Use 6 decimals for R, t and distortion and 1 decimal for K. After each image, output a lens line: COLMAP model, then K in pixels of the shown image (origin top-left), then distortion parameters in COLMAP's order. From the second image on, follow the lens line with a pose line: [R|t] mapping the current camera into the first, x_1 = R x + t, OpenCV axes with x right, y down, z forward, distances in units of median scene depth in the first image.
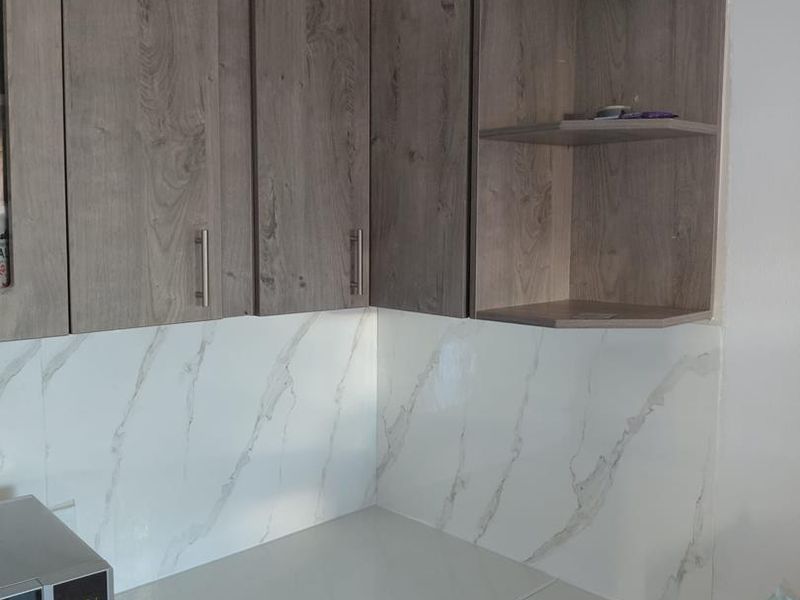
lens RADIAL K [[789.0, 0, 396.9], [0, 789.0, 301.1], [0, 0, 1]] dist [0.051896, 0.000000]
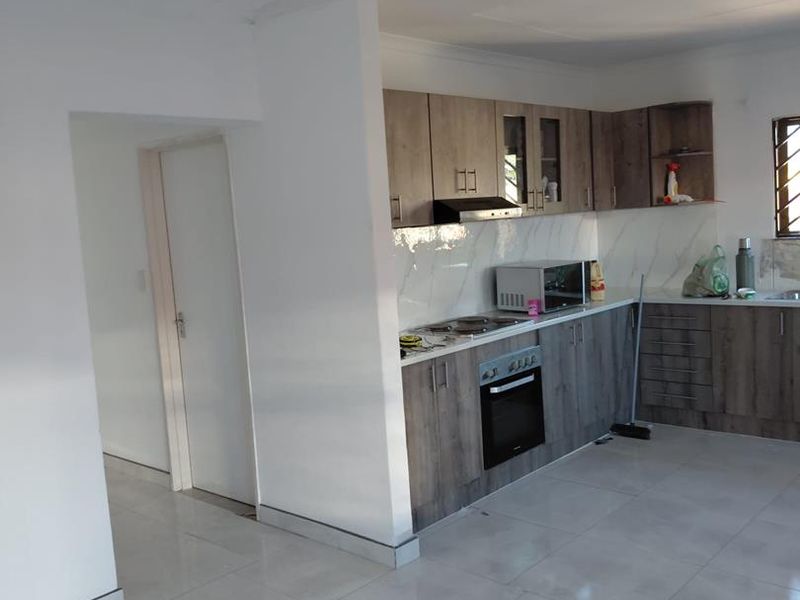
lens RADIAL K [[789.0, 0, 405.9], [0, 789.0, 302.3], [0, 0, 1]] dist [0.051896, 0.000000]
pose [[0.995577, -0.074573, 0.057139, -1.339385], [0.074613, 0.997212, 0.001430, 0.388178], [-0.057086, 0.002839, 0.998365, -2.740919]]
